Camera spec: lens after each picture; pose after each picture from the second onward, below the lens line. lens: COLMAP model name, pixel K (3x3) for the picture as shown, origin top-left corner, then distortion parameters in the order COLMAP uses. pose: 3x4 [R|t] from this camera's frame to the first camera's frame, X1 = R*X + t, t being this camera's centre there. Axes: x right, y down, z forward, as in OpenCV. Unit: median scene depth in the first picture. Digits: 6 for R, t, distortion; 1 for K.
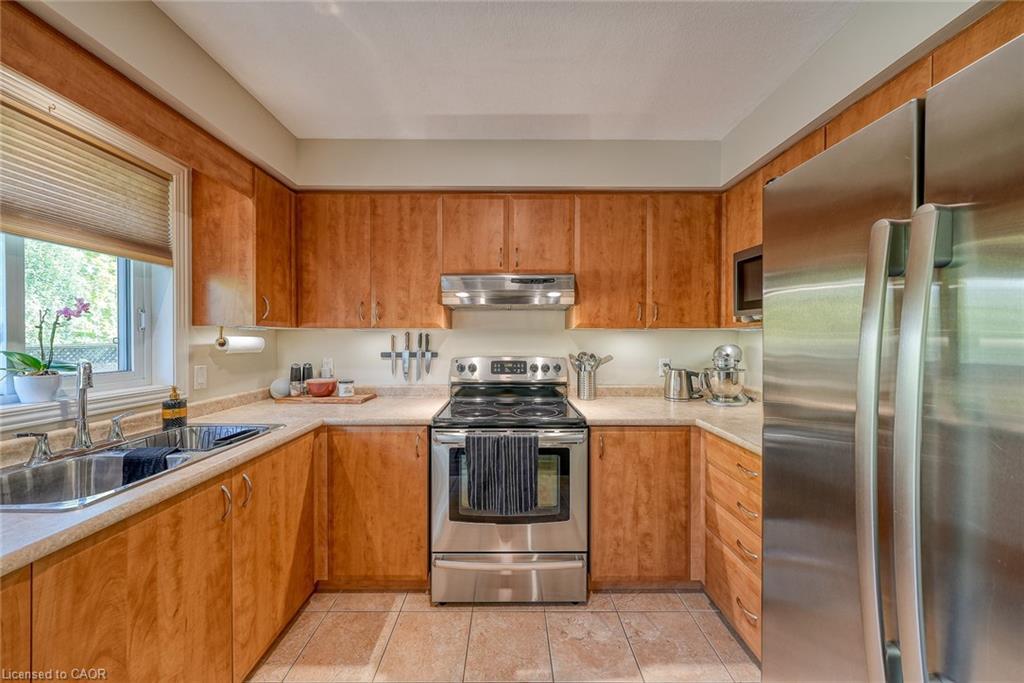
lens RADIAL K [[347.9, 0, 506.2], [0, 347.9, 341.3], [0, 0, 1]] dist [-0.001370, 0.000020]
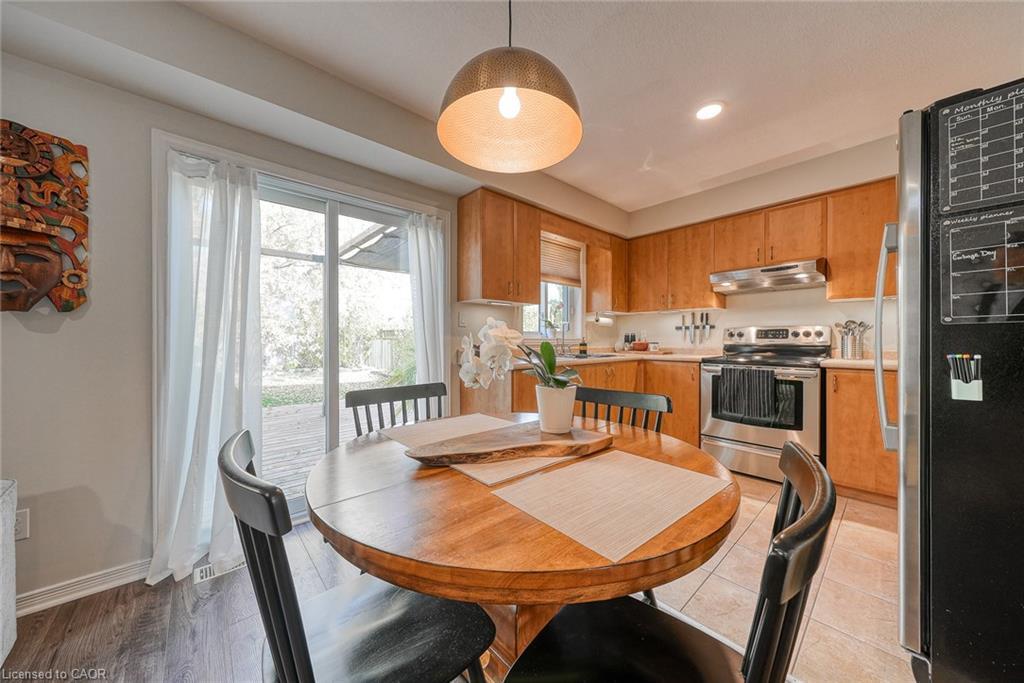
lens RADIAL K [[347.9, 0, 513.2], [0, 347.9, 341.8], [0, 0, 1]] dist [-0.001370, 0.000020]
pose [[0.678036, 0.001906, -0.735027, 0.415074], [-0.002746, 0.999996, 0.000060, 0.141394], [0.735024, 0.001978, 0.678038, -0.847431]]
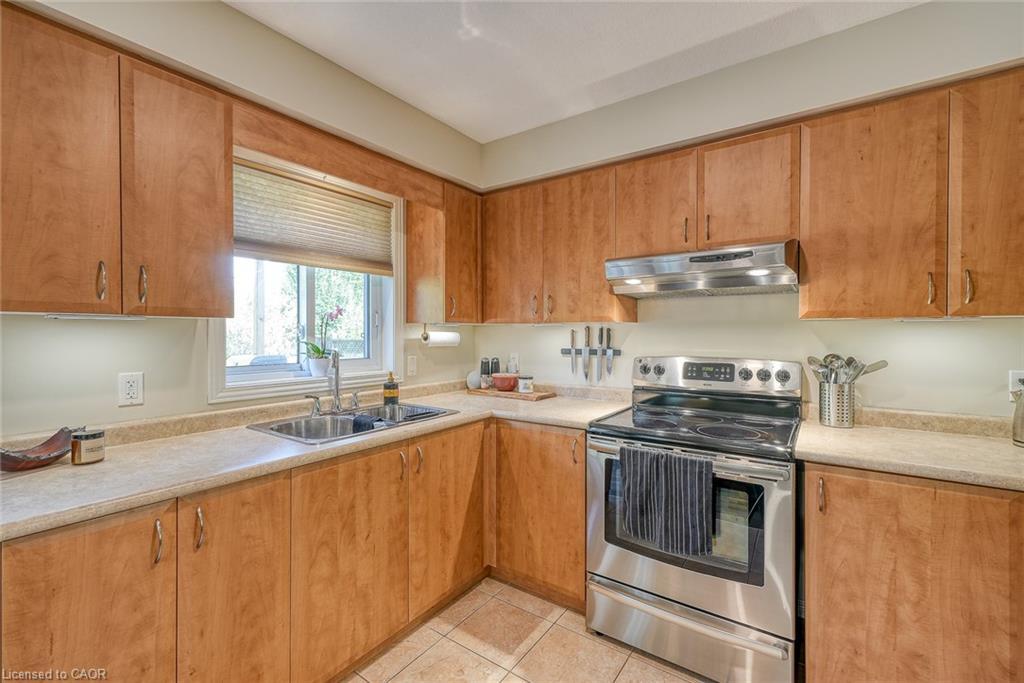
lens RADIAL K [[436.9, 0, 508.8], [0, 436.9, 336.3], [0, 0, 1]] dist [0.006919, -0.000845]
pose [[0.817994, 0.003362, -0.575217, 0.262723], [-0.004111, 0.999992, -0.000001, -0.000287], [0.575213, 0.002365, 0.818001, -0.043466]]
